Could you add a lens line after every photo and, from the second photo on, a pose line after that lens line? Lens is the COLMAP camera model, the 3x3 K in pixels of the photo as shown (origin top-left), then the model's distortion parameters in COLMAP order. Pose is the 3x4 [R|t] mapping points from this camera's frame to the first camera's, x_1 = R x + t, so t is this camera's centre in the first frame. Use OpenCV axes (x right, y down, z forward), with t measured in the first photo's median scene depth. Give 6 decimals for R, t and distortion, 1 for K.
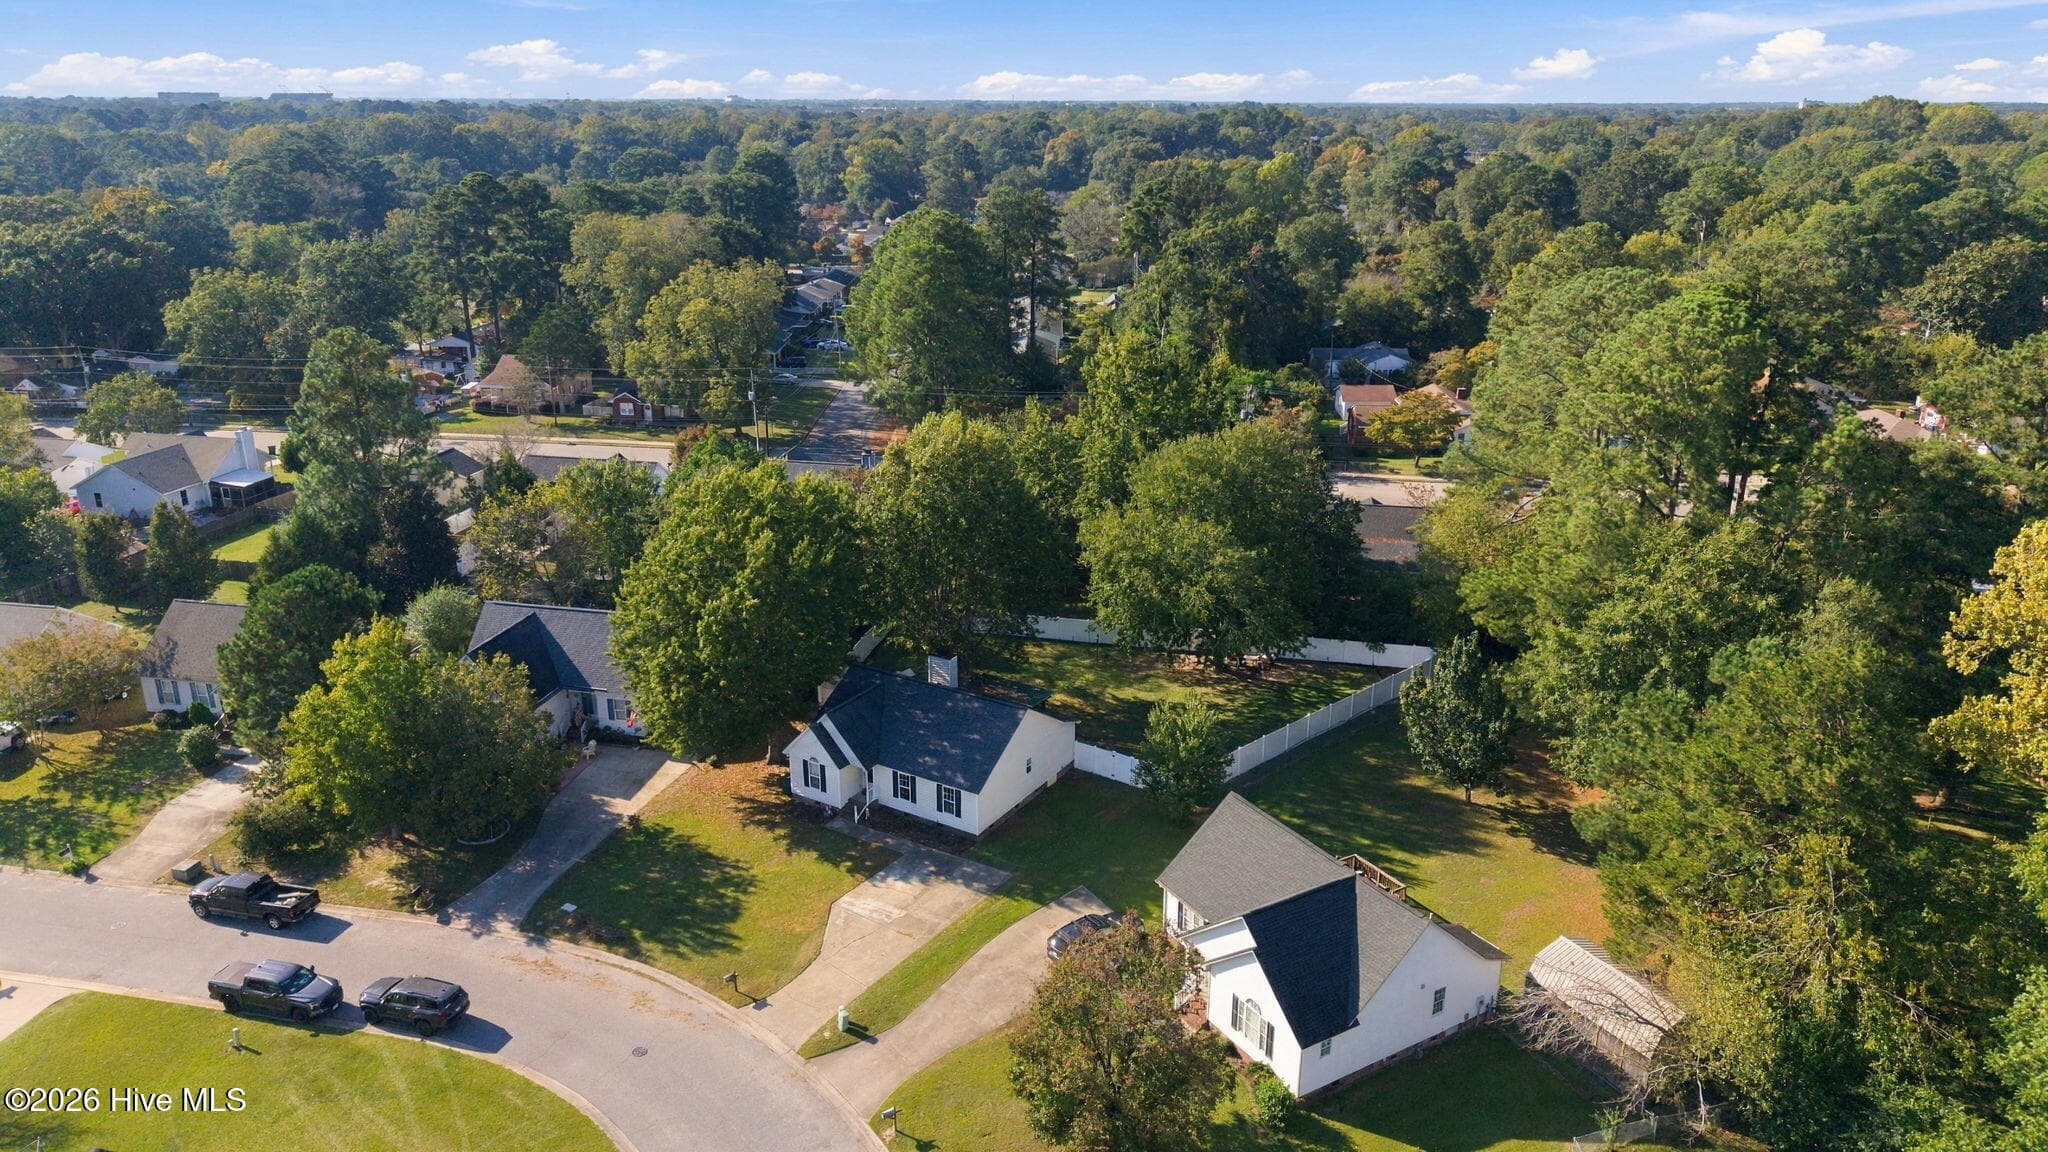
lens RADIAL K [[1345.8, 0, 1029.3], [0, 1345.8, 587.1], [0, 0, 1]] dist [0.017972, -0.014854]
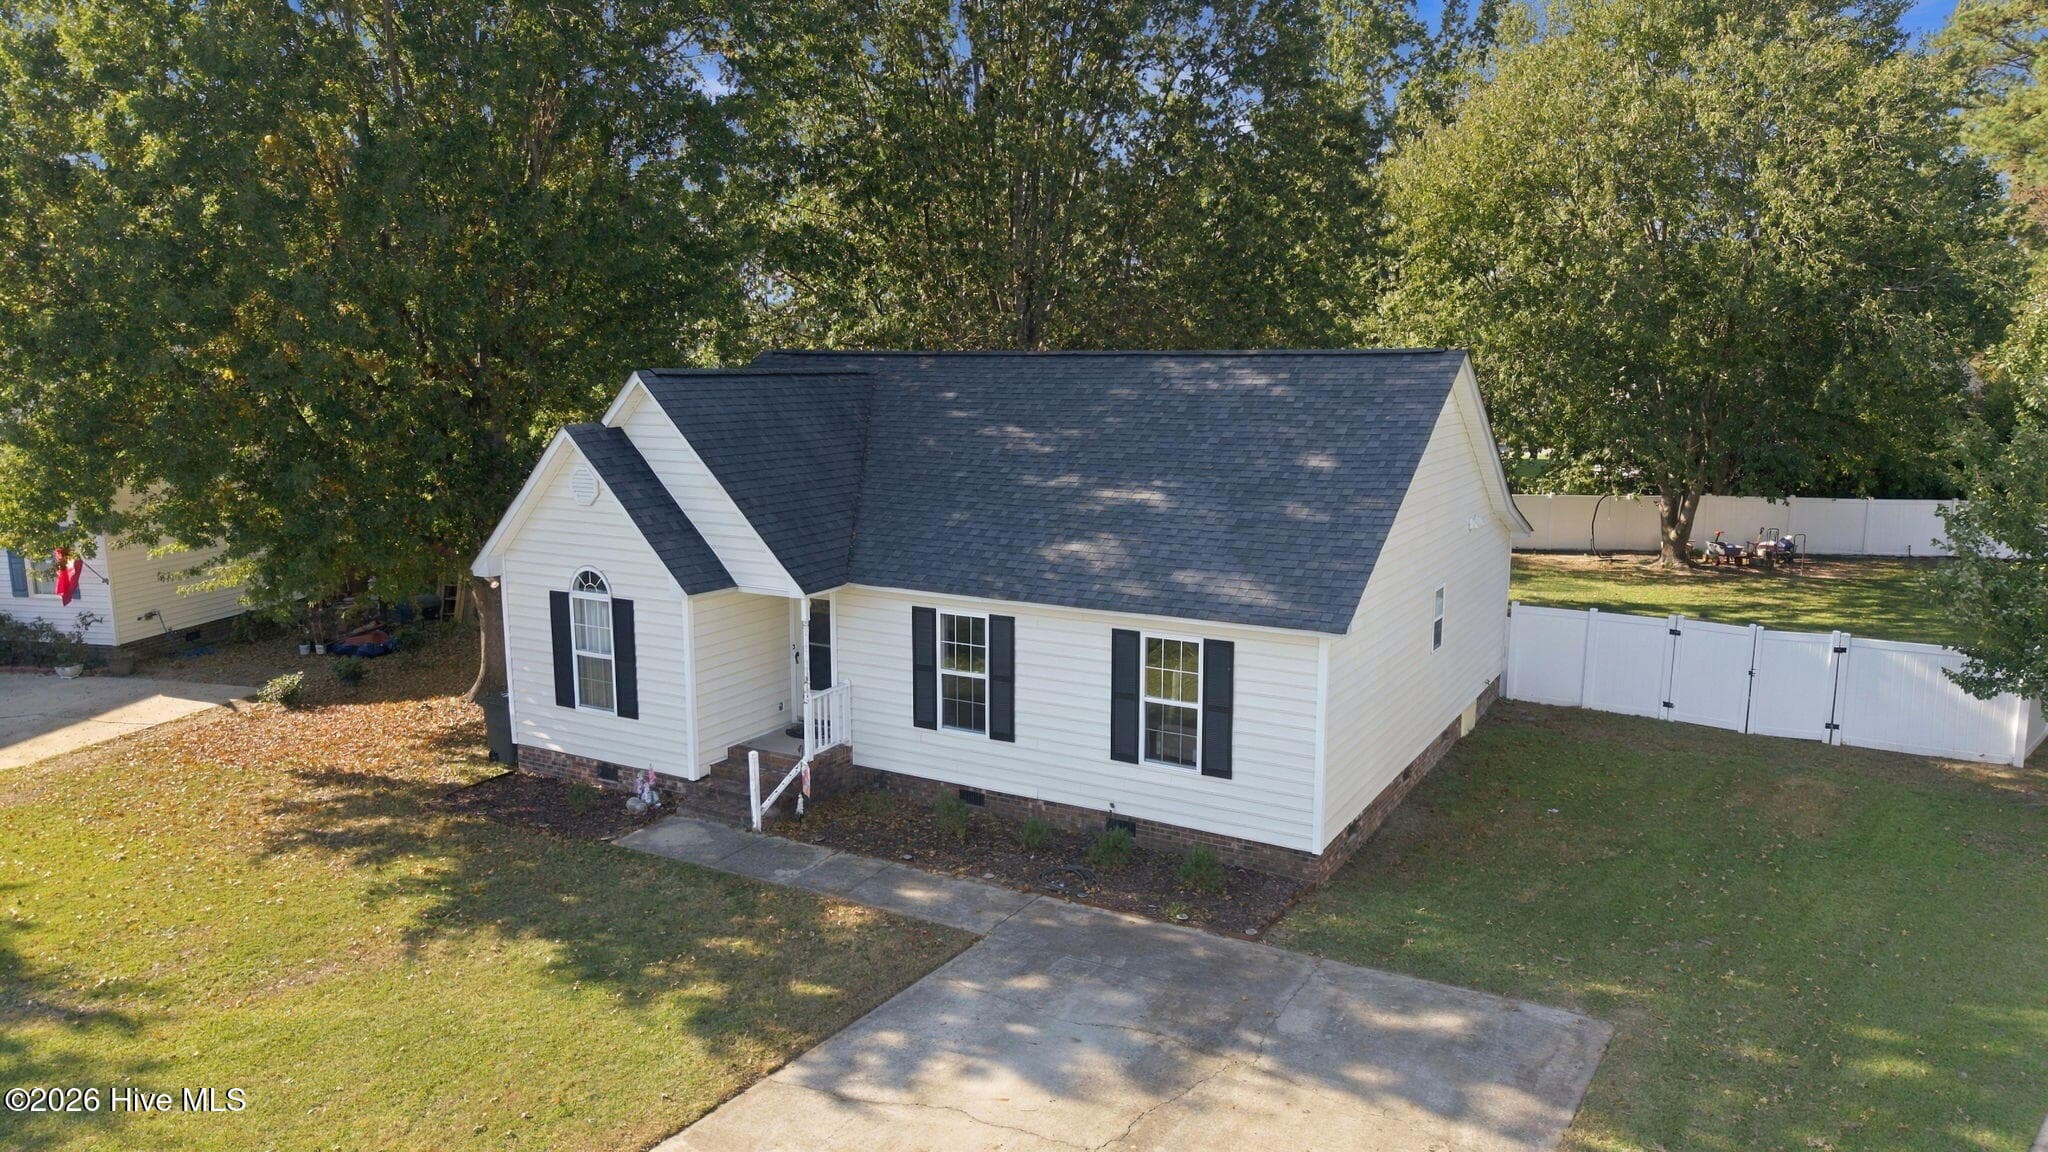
lens RADIAL K [[1345.8, 0, 1013.2], [0, 1345.8, 591.1], [0, 0, 1]] dist [0.017972, -0.014854]
pose [[0.999638, -0.011877, 0.024152, -0.089338], [0.015722, 0.986023, -0.165865, 0.173492], [-0.021845, 0.166185, 0.985853, 0.761369]]
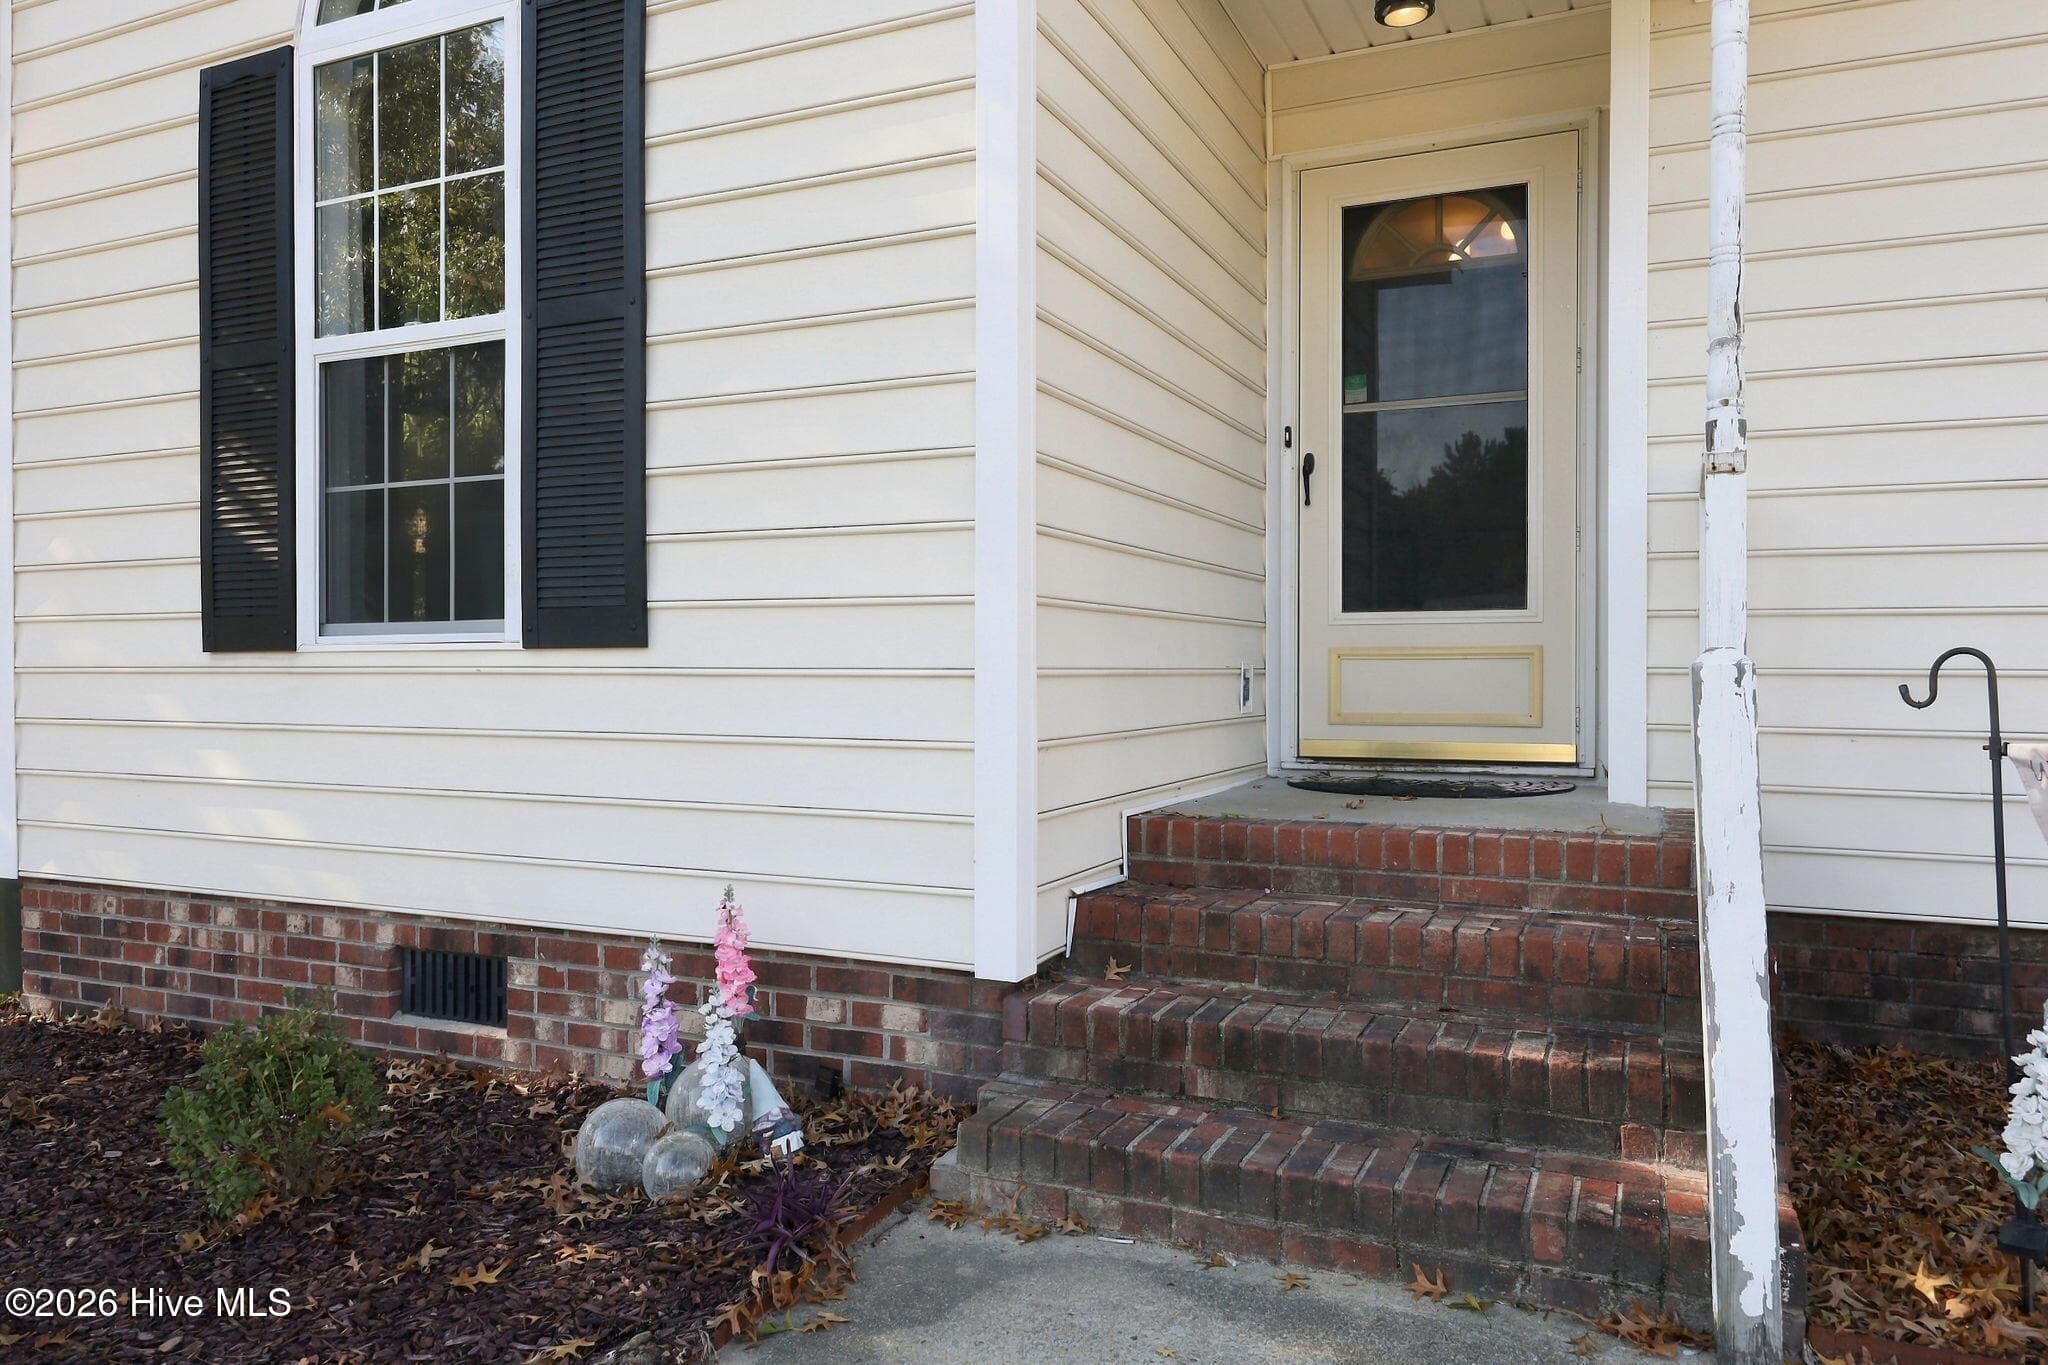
lens RADIAL K [[1435.4, 0, 1019.6], [0, 1435.4, 686.5], [0, 0, 1]] dist [0.004186, 0.000041]
pose [[0.994726, -0.009470, 0.102134, -0.145677], [0.041836, 0.946601, -0.319682, 0.171040], [-0.093653, 0.322269, 0.942004, 0.968318]]
